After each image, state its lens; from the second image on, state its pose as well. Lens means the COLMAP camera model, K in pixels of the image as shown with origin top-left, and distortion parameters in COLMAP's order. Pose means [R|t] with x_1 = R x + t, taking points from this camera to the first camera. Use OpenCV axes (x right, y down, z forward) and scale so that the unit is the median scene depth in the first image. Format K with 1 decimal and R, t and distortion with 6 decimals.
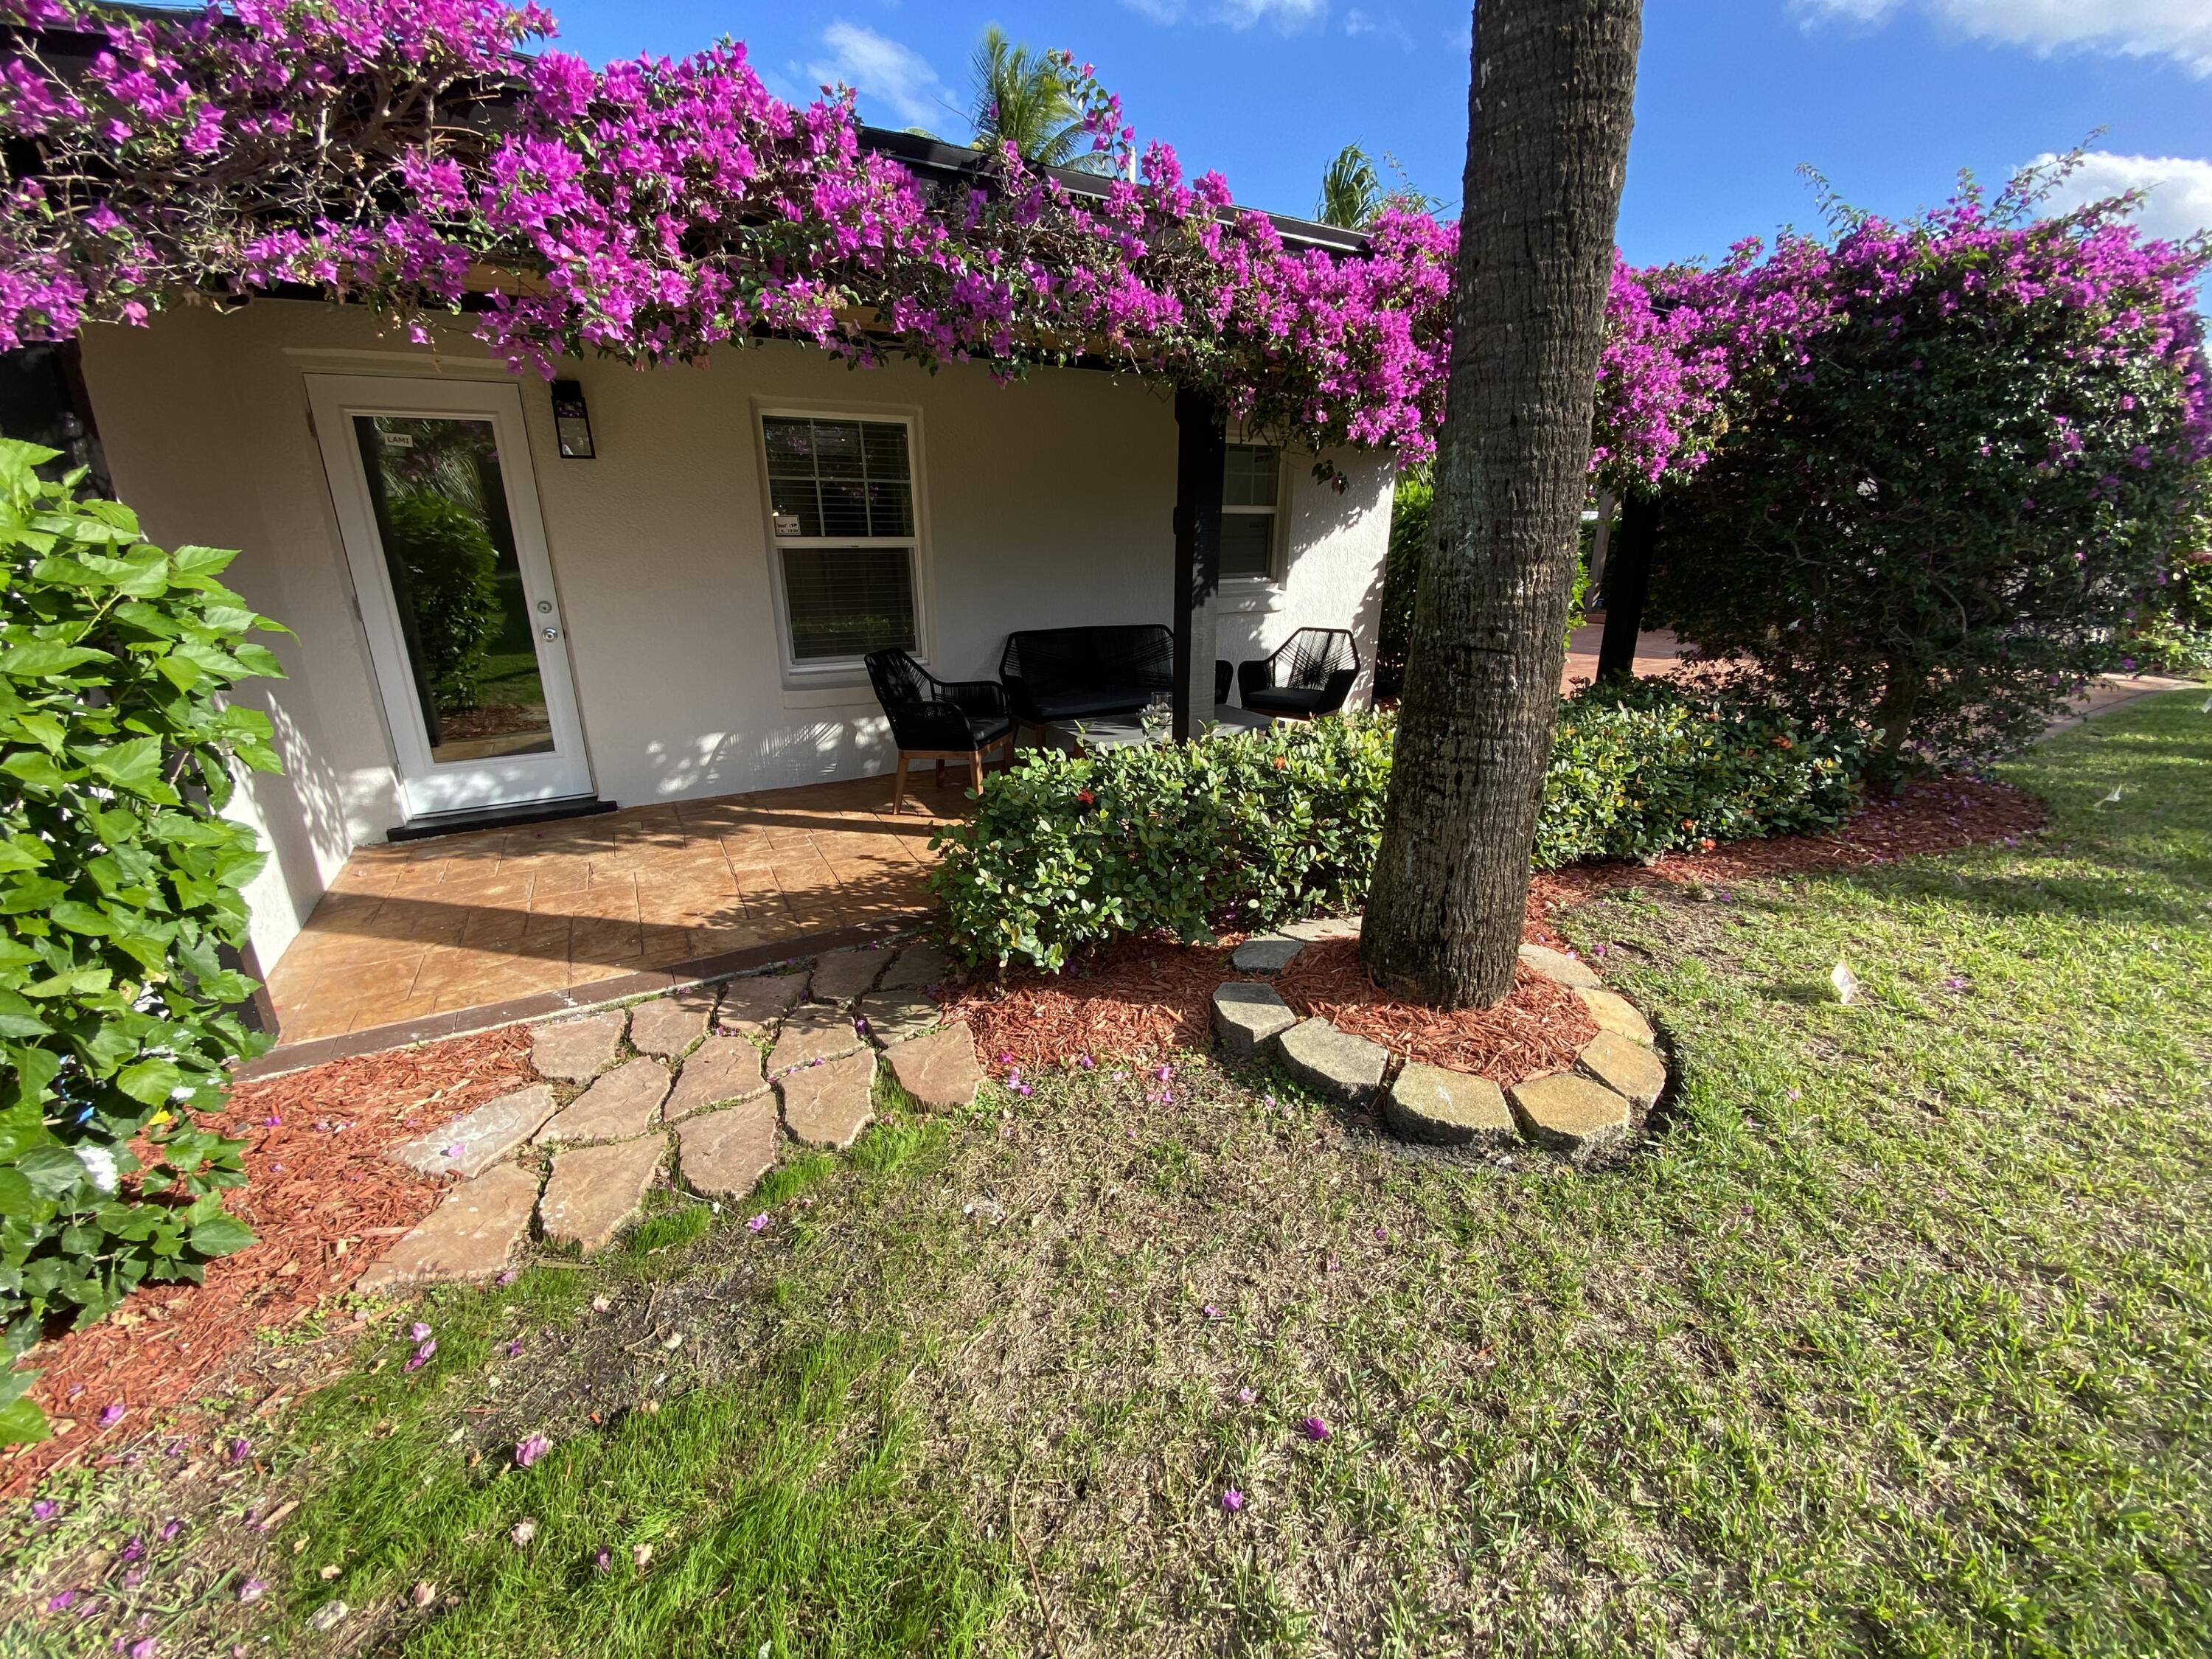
lens RADIAL K [[898.6, 0, 1098.5], [0, 898.6, 827.1], [0, 0, 1]] dist [0.013655, -0.017026]
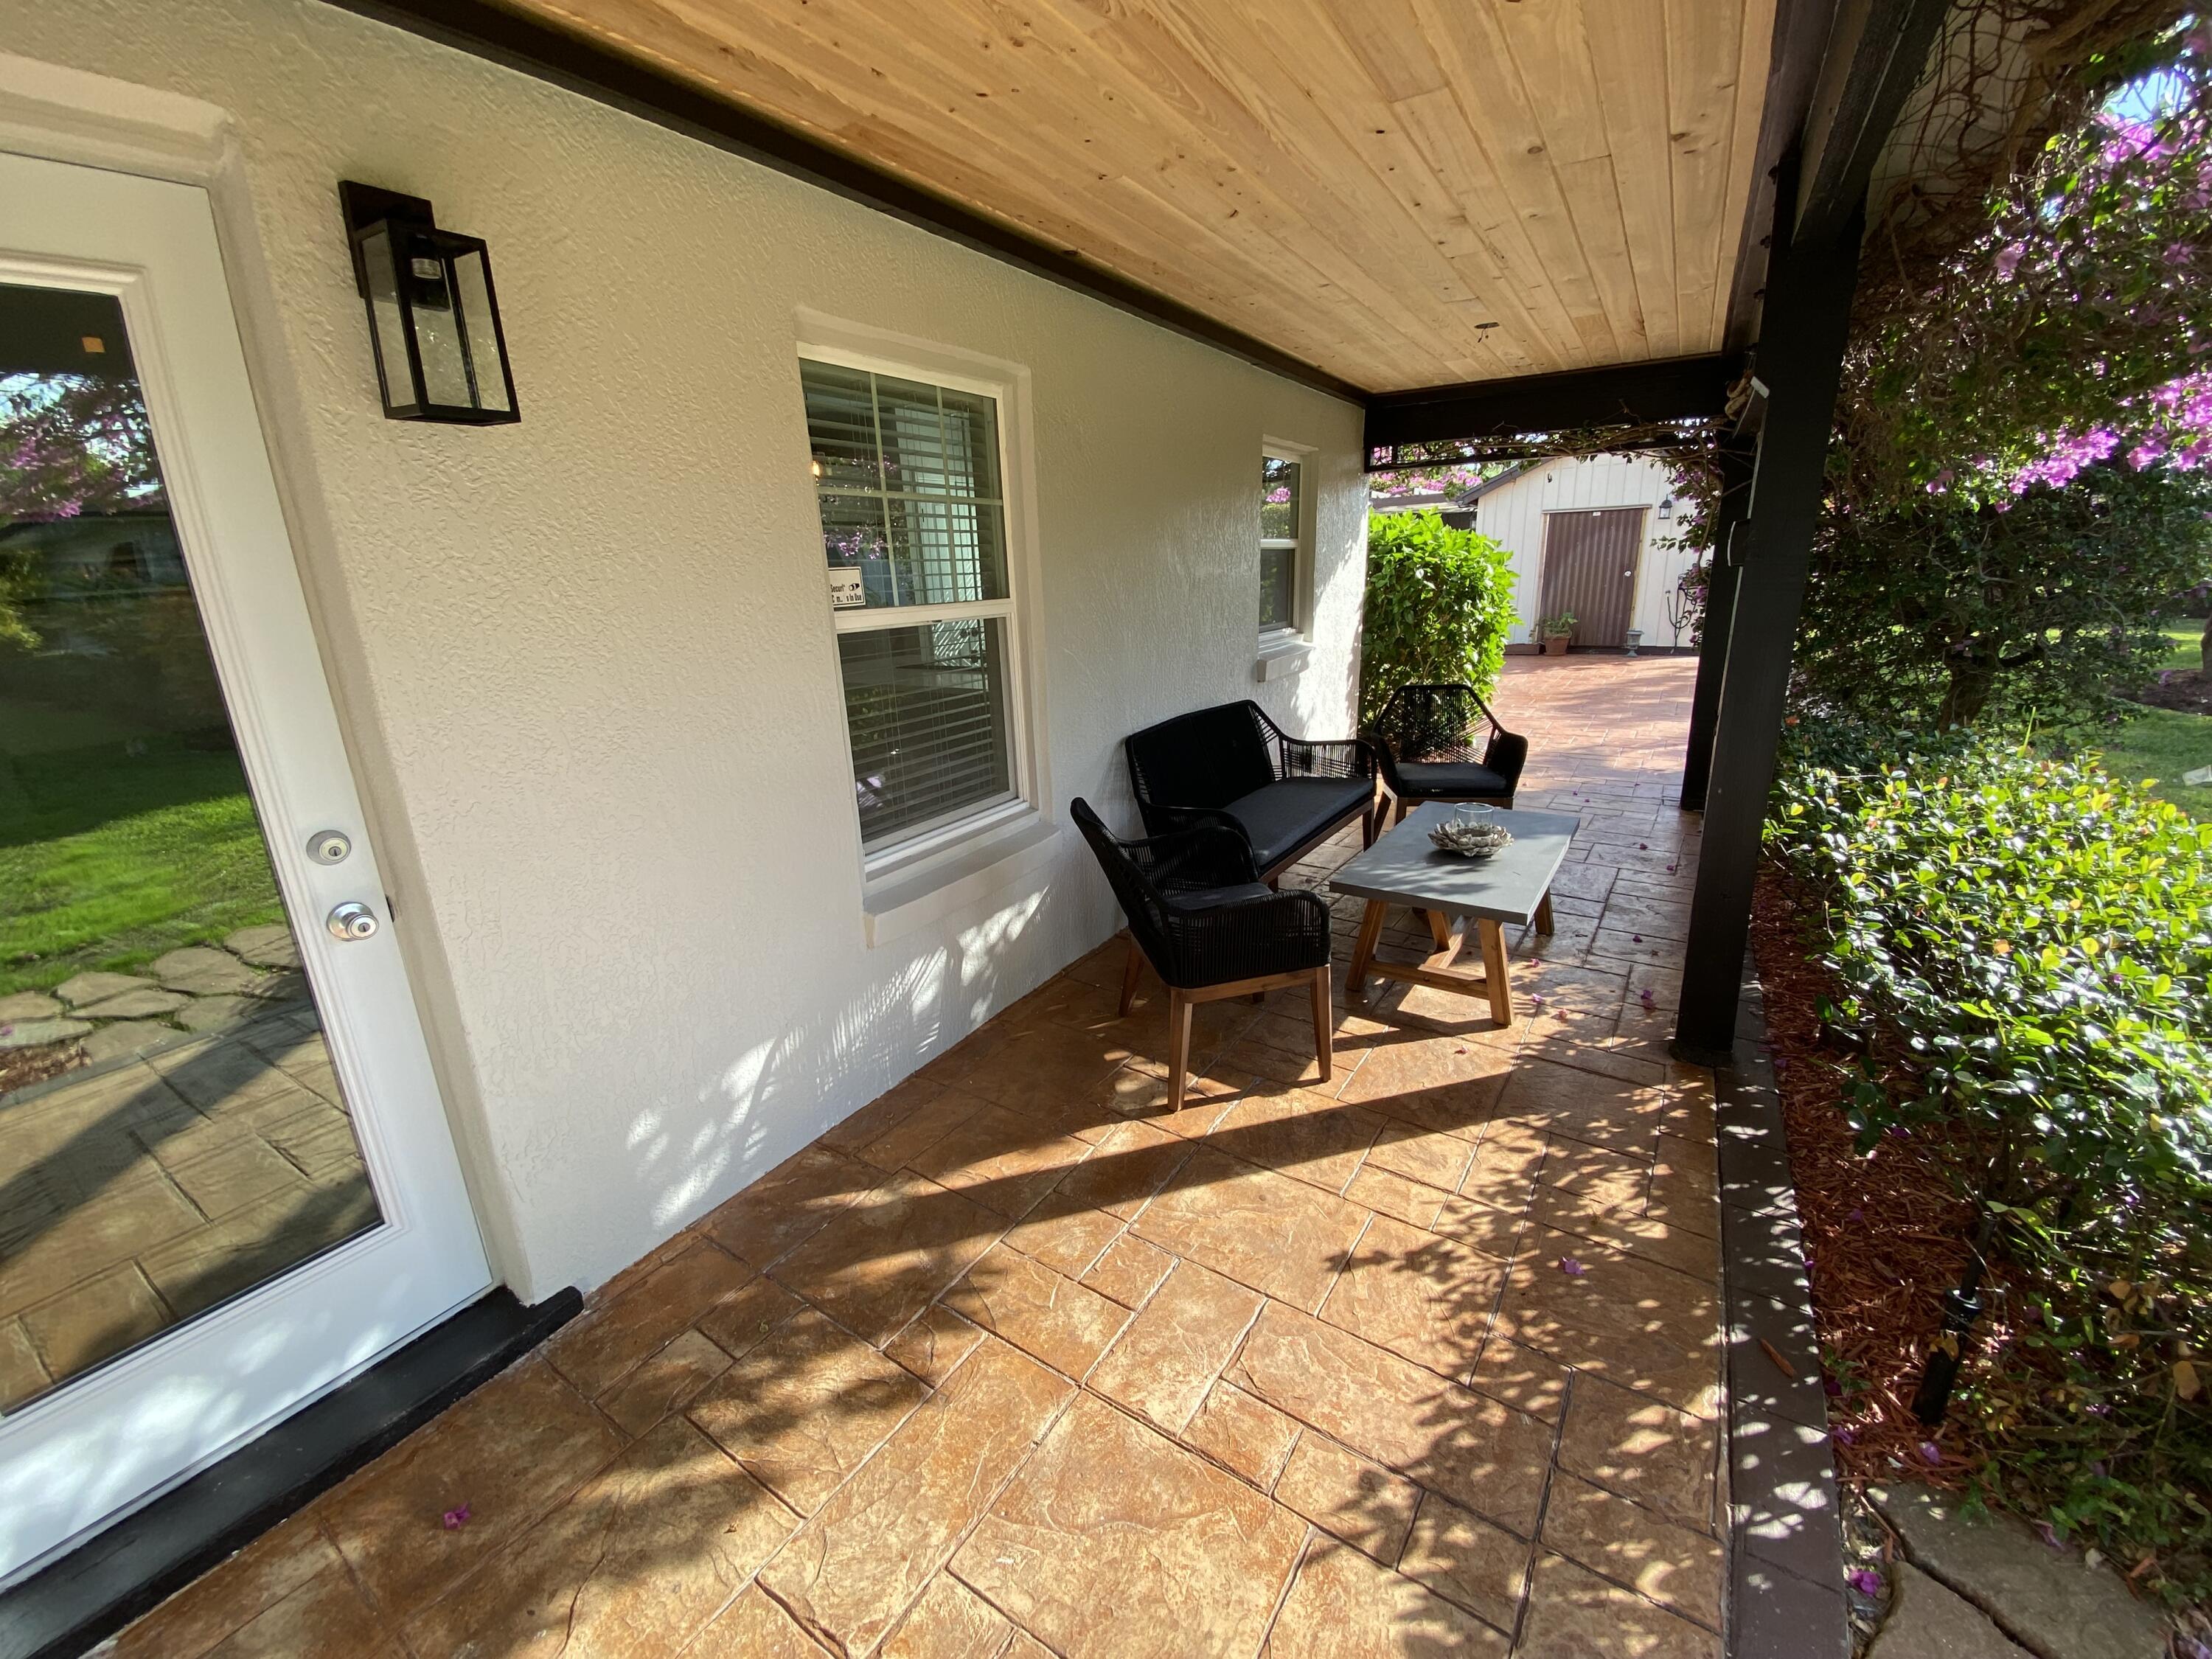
lens RADIAL K [[898.6, 0, 1098.5], [0, 898.6, 827.1], [0, 0, 1]] dist [0.013655, -0.017026]
pose [[0.880628, -0.157720, 0.446787, -0.479290], [0.175909, 0.984406, 0.000784, -0.189241], [-0.439943, 0.077903, 0.894640, 0.530189]]
